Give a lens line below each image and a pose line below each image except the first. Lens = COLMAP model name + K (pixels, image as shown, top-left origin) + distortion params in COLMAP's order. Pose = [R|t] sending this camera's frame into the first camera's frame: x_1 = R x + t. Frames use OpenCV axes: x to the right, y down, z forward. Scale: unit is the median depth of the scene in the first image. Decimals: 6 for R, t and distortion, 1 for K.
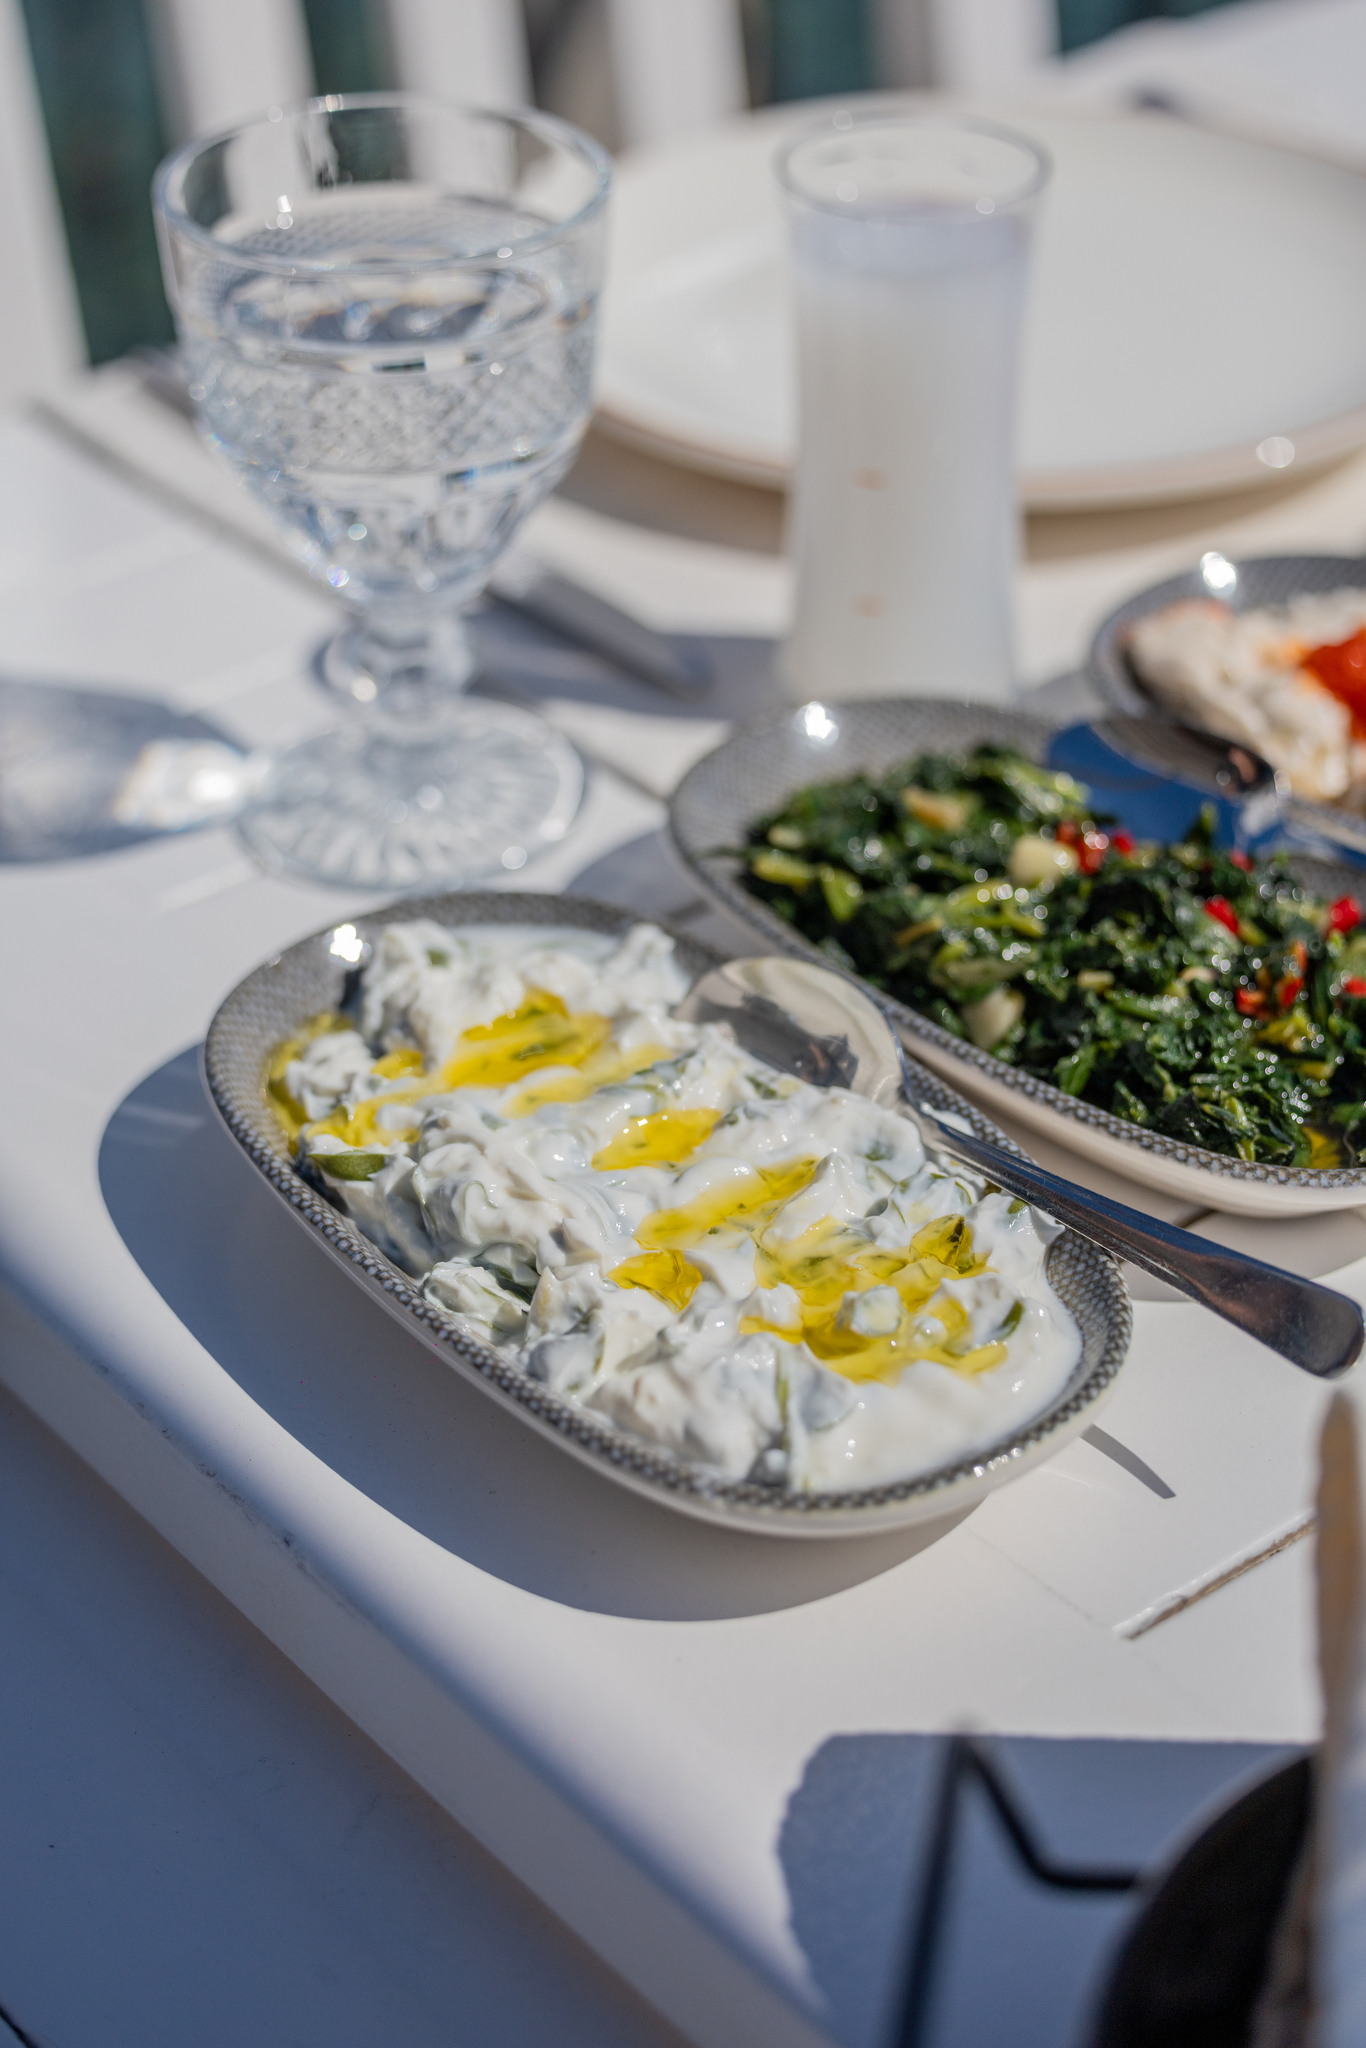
lens RADIAL K [[3810.2, 0, 683.0], [0, 3810.2, 1024.0], [0, 0, 1]] dist [0.002399, -0.058911]
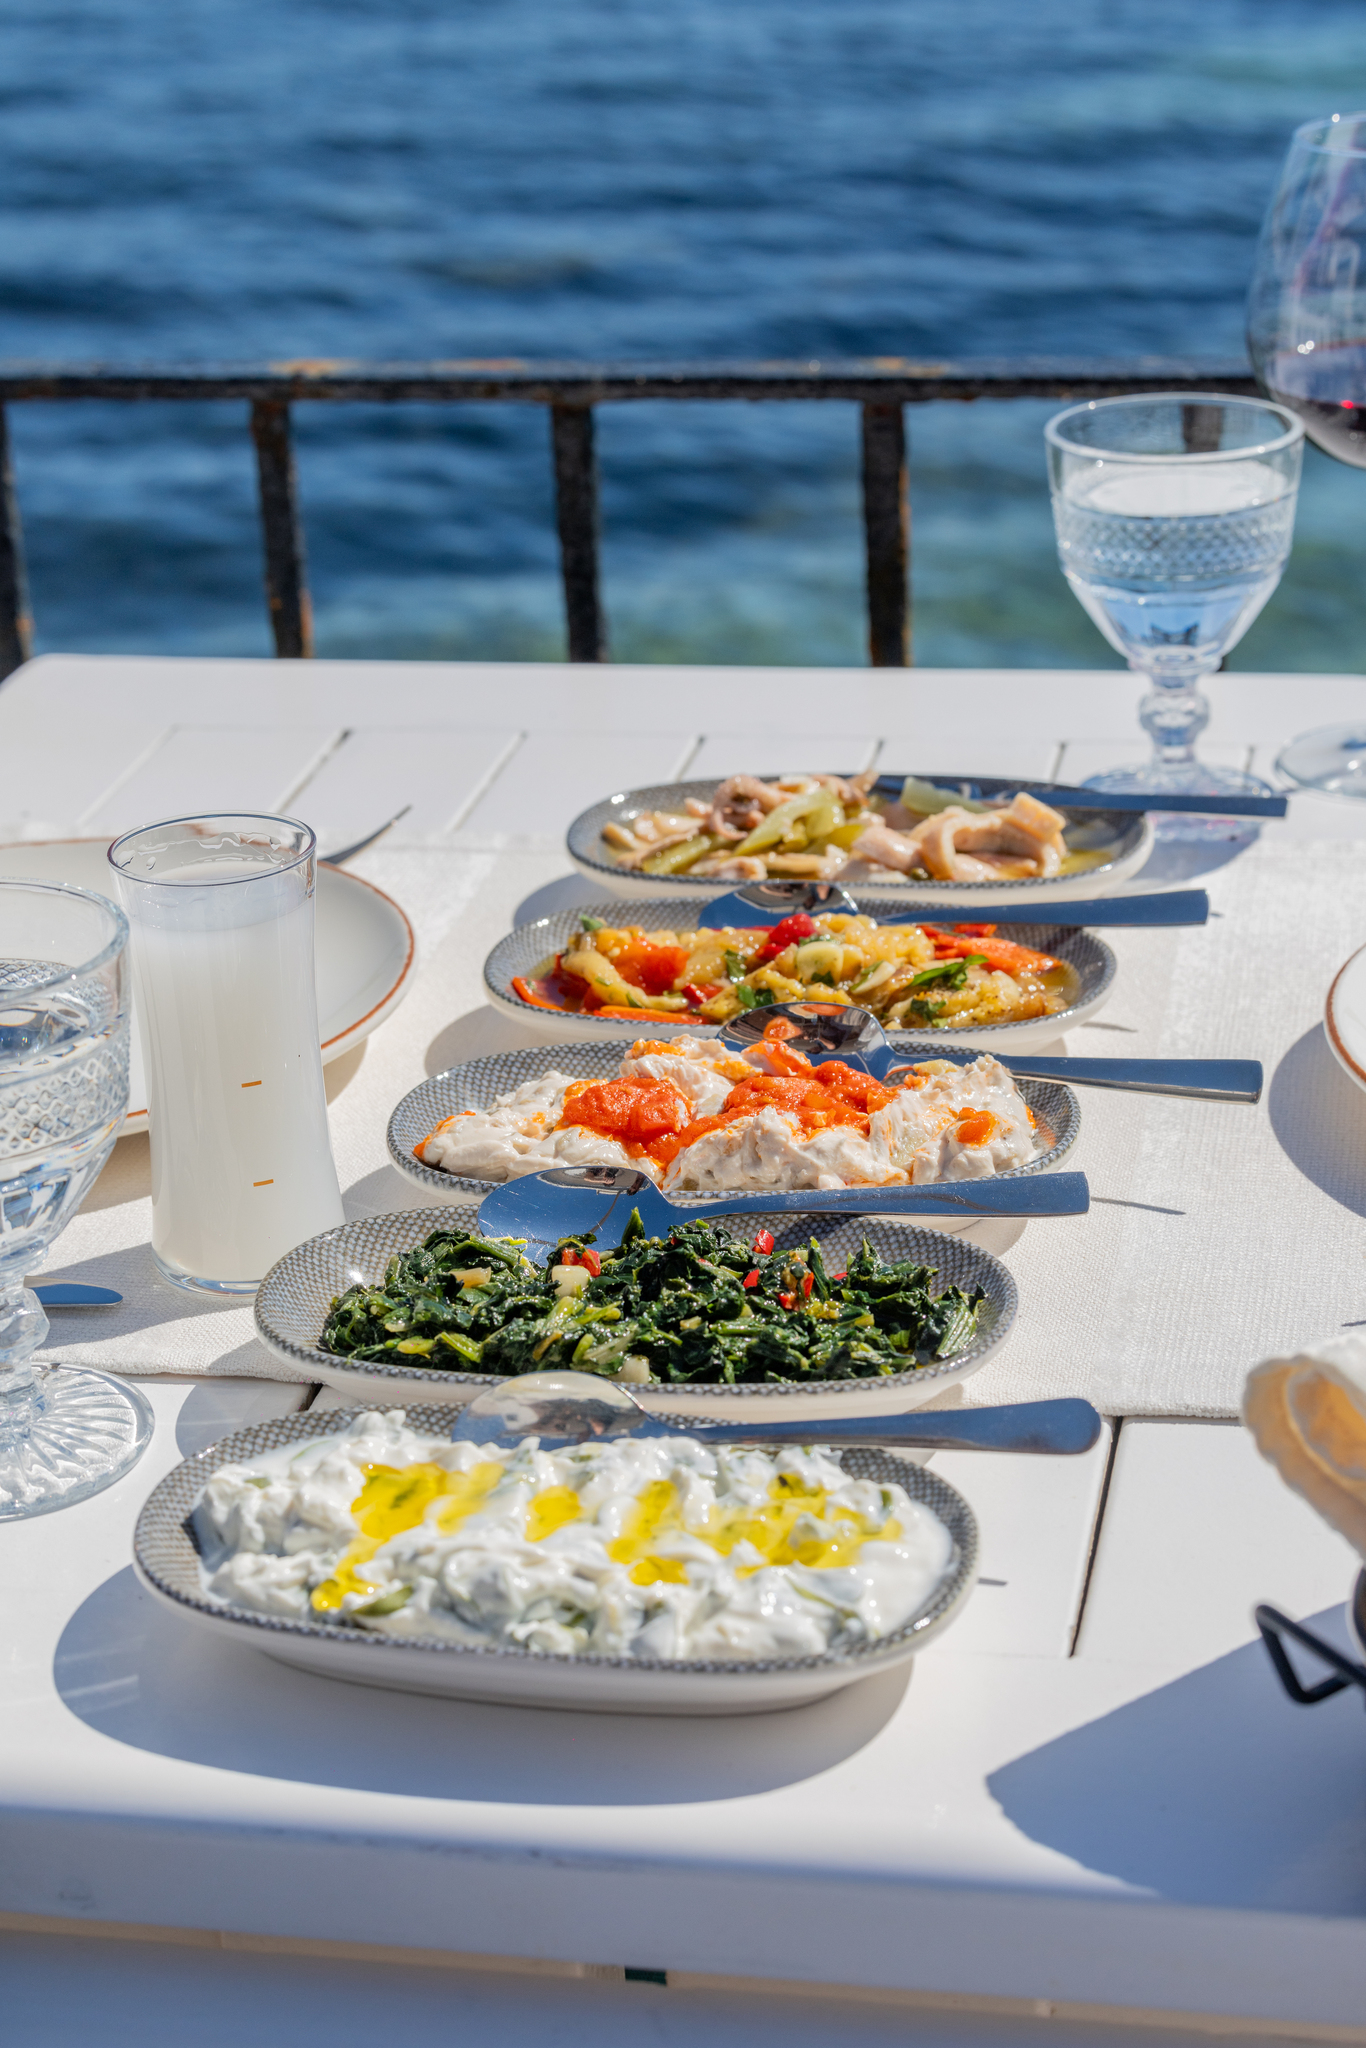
lens RADIAL K [[3810.2, 0, 683.0], [0, 3810.2, 1024.0], [0, 0, 1]] dist [0.002399, -0.058911]
pose [[0.780124, -0.274780, 0.562052, -0.646184], [0.382660, 0.920314, -0.081199, -0.000407], [-0.494952, 0.278420, 0.823106, -0.167373]]
